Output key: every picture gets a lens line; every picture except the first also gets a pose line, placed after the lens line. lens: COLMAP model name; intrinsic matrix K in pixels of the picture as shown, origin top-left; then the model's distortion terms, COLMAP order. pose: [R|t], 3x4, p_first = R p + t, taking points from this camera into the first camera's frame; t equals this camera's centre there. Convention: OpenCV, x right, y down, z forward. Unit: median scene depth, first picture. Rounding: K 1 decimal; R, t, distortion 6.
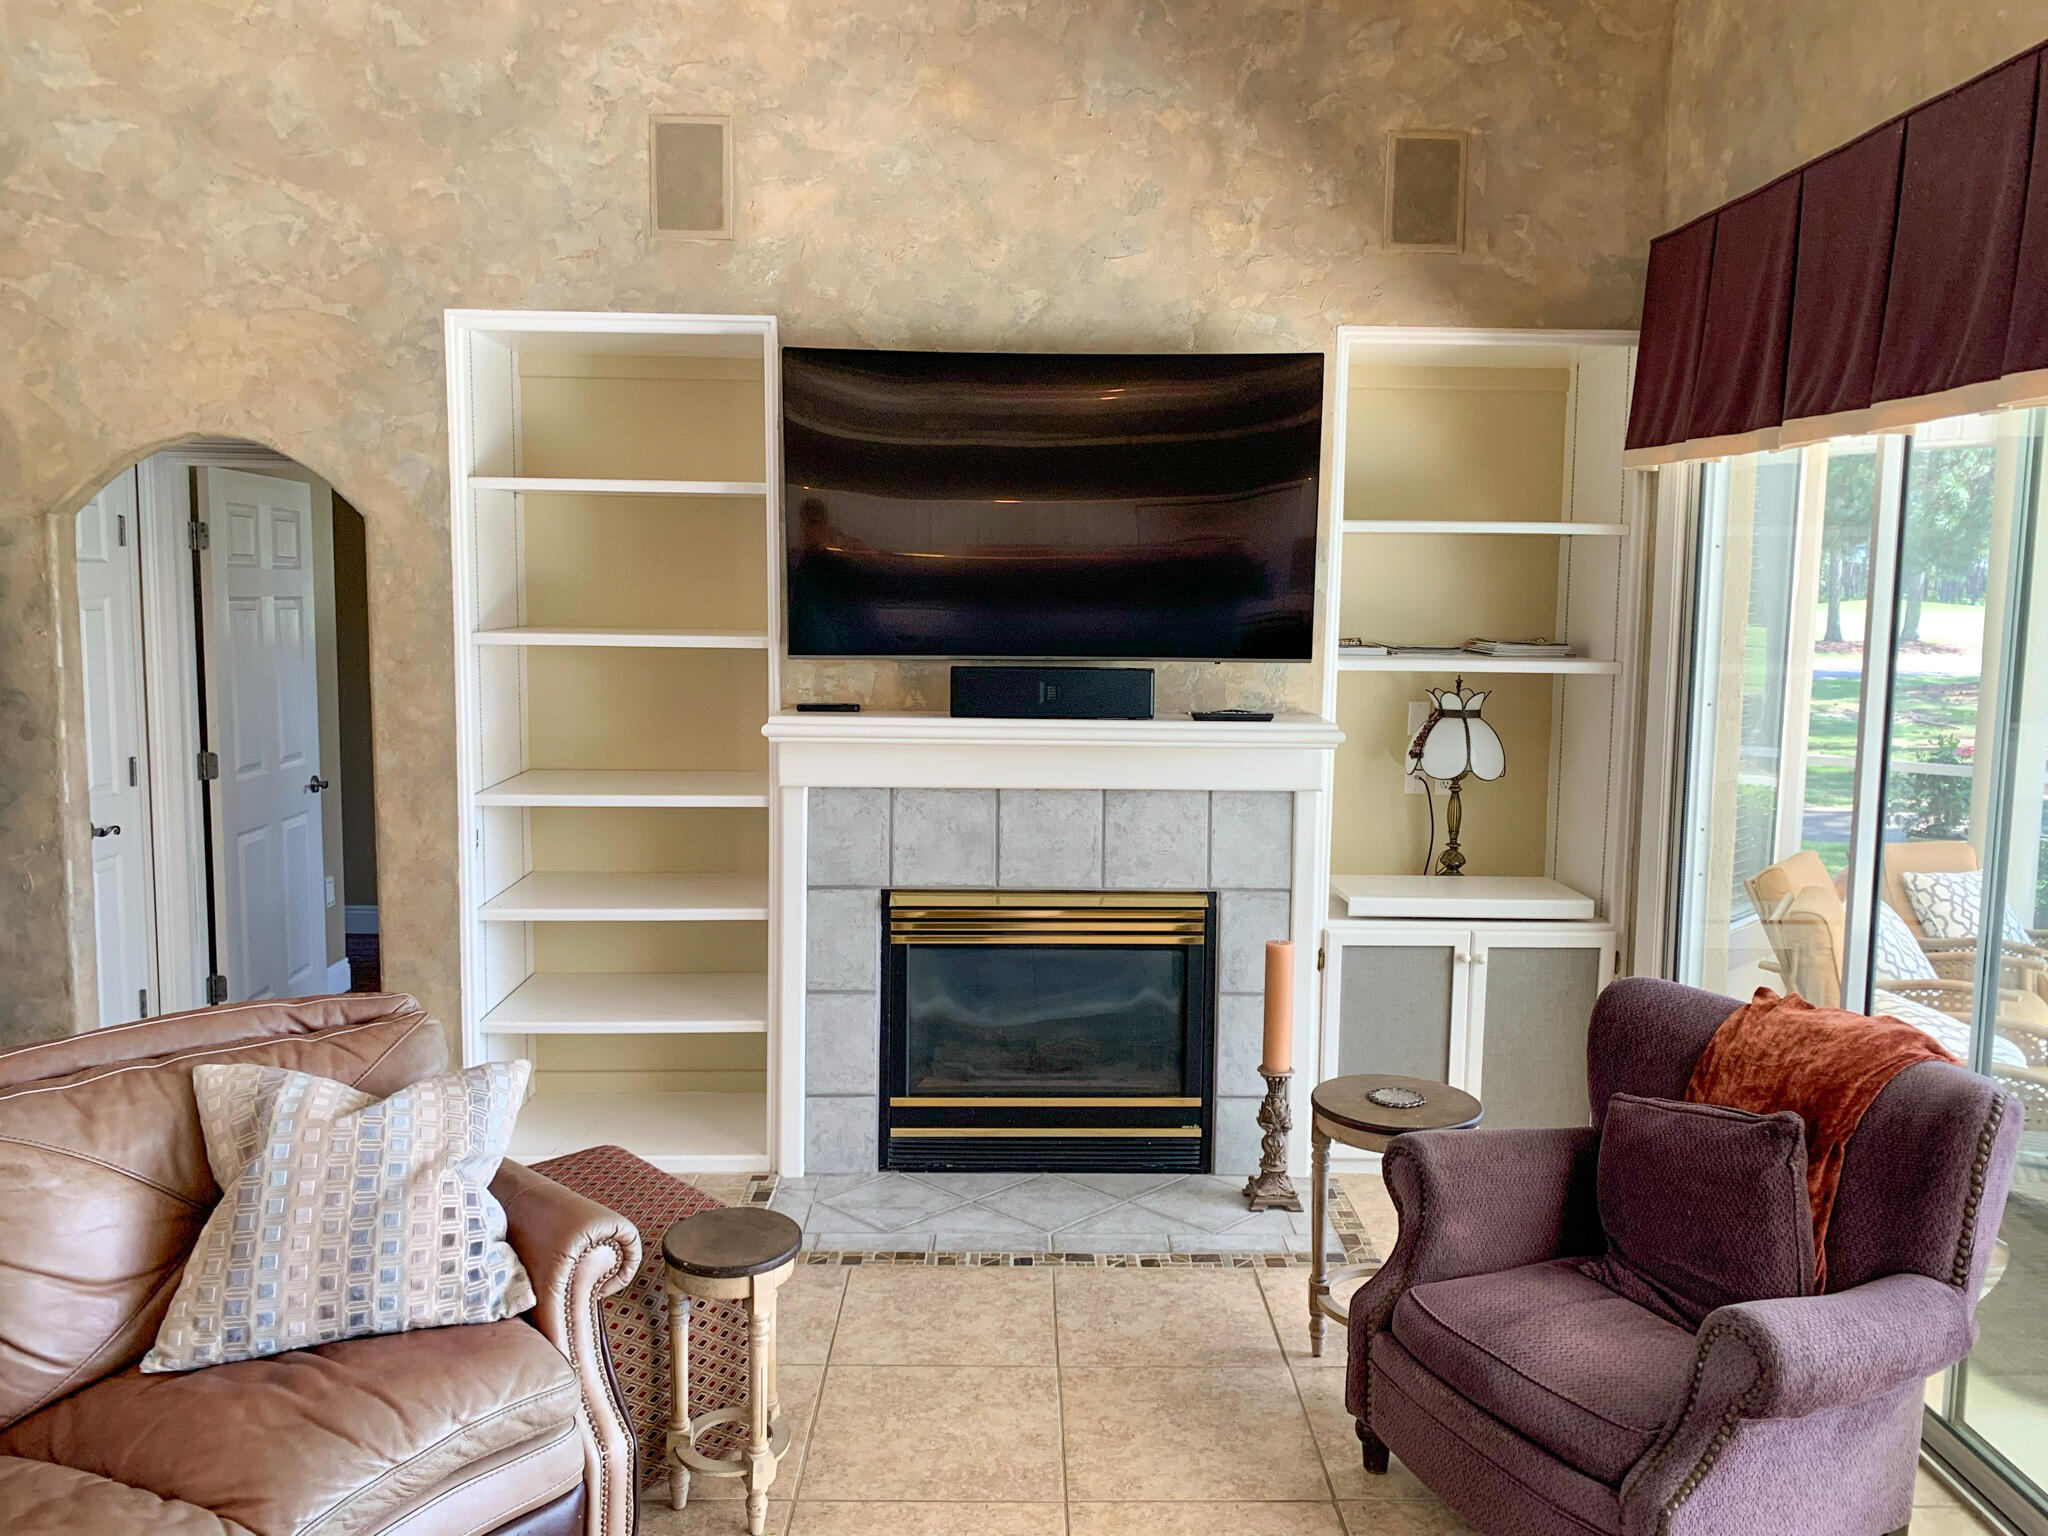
lens RADIAL K [[1577.8, 0, 1025.1], [0, 1577.8, 751.9], [0, 0, 1]] dist [0.039596, -0.076122]
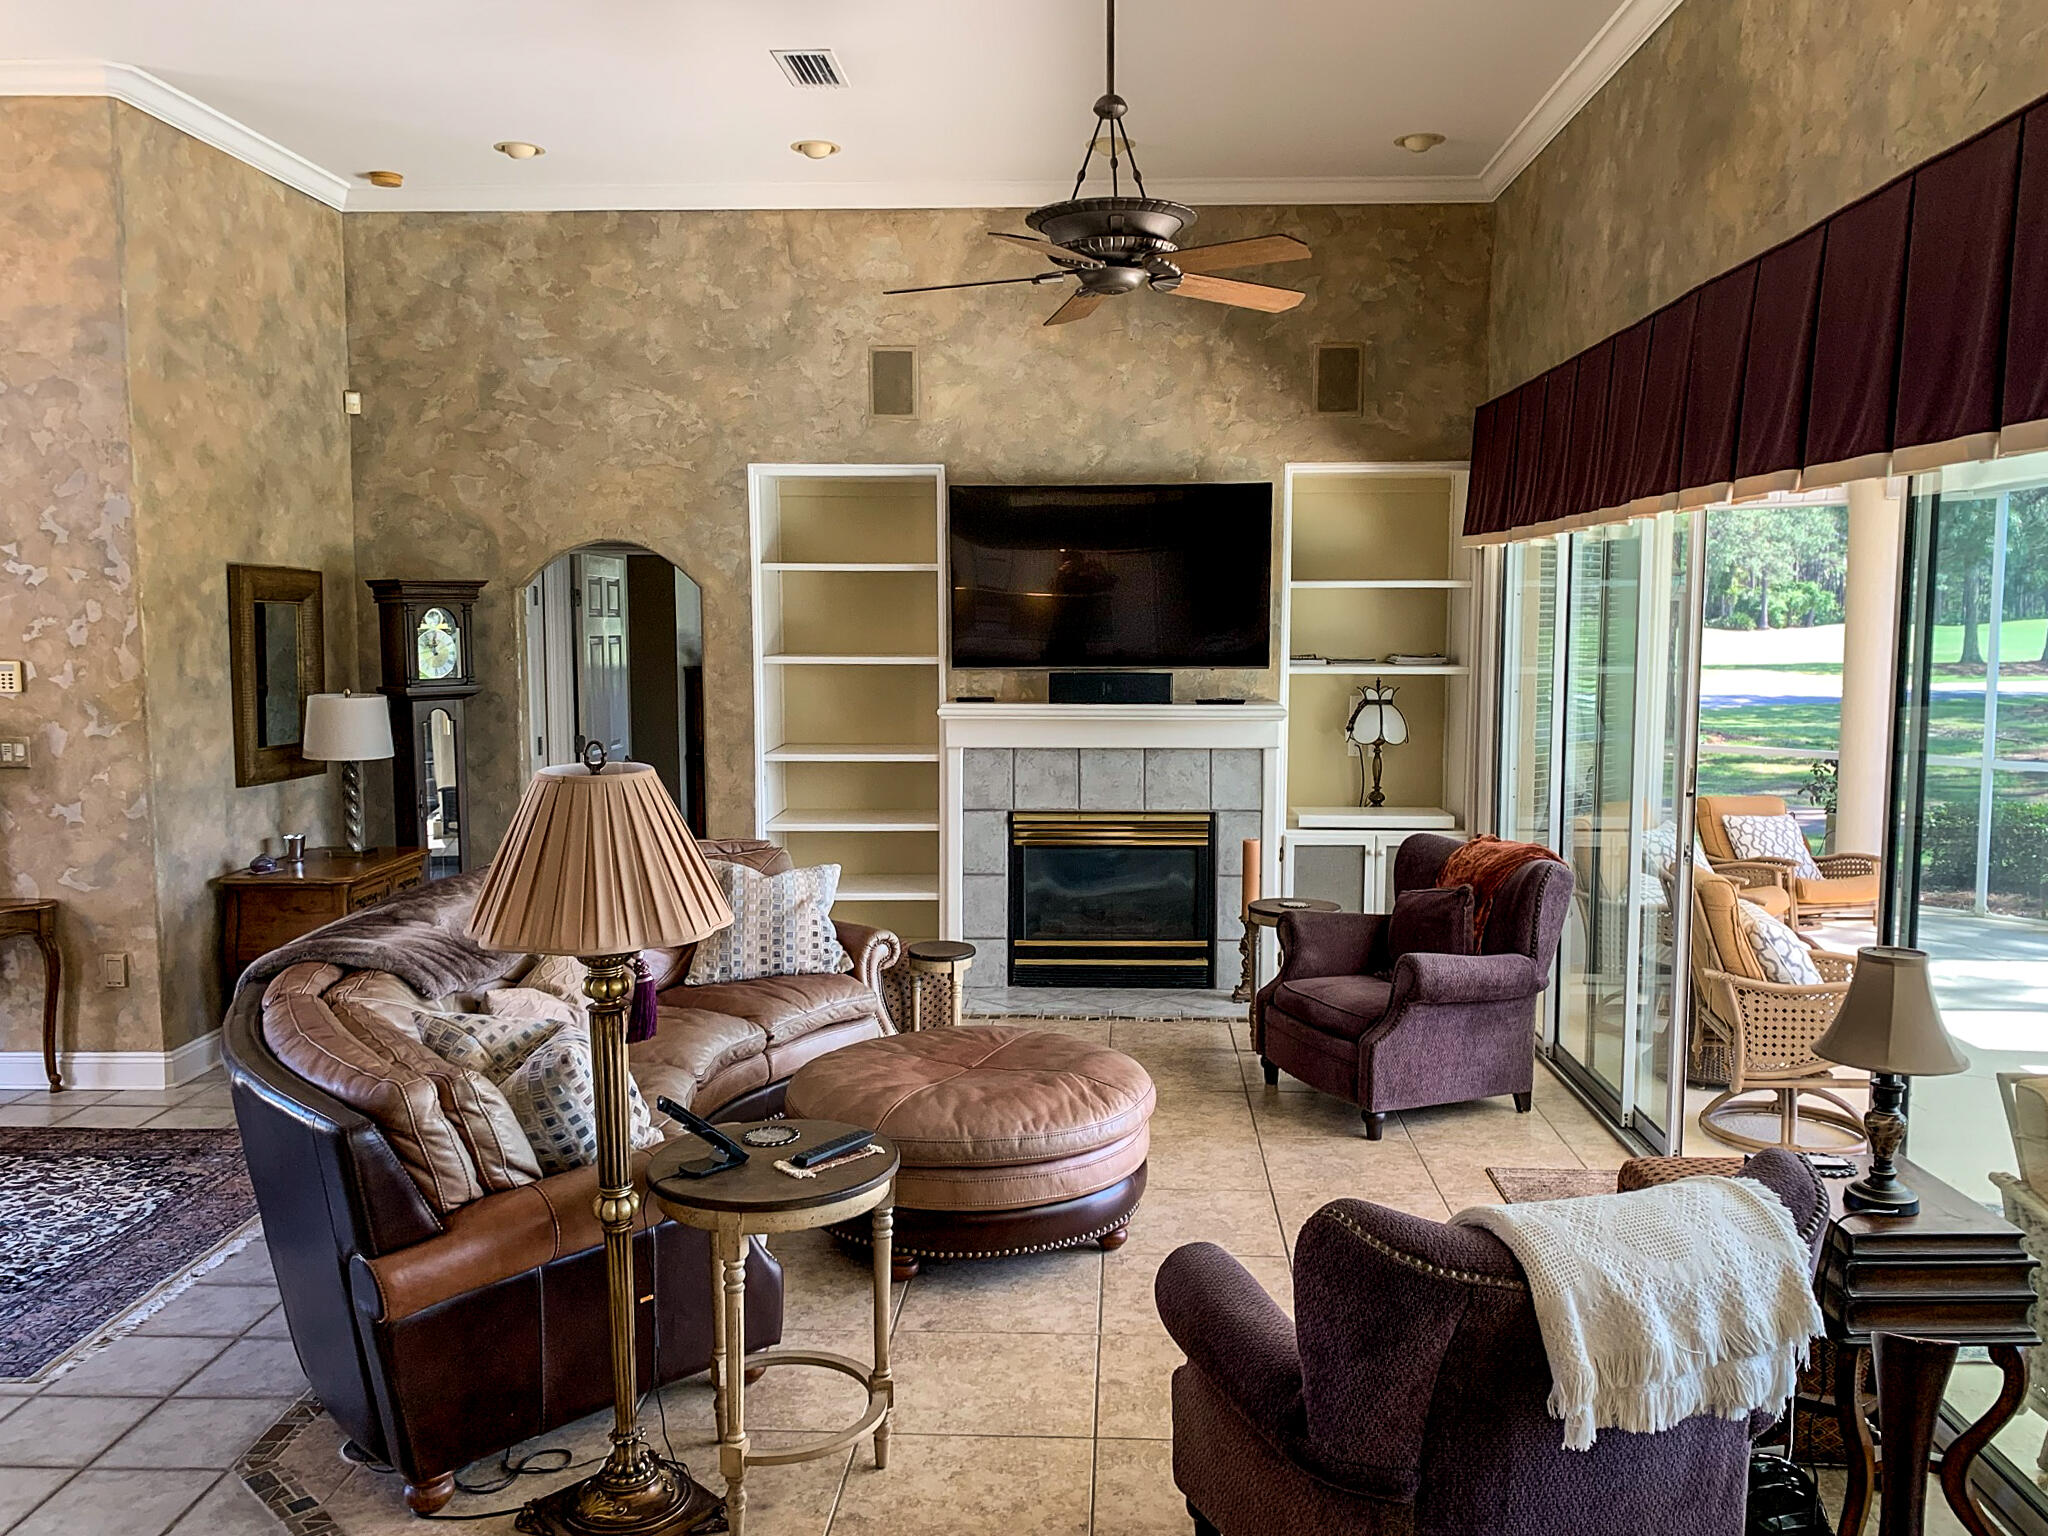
lens RADIAL K [[1577.8, 0, 1034.1], [0, 1577.8, 775.6], [0, 0, 1]] dist [0.039596, -0.076122]
pose [[0.997974, -0.006240, -0.063317, 0.040659], [0.005955, 0.999971, -0.004687, 0.061070], [0.063344, 0.004301, 0.997982, -0.653646]]
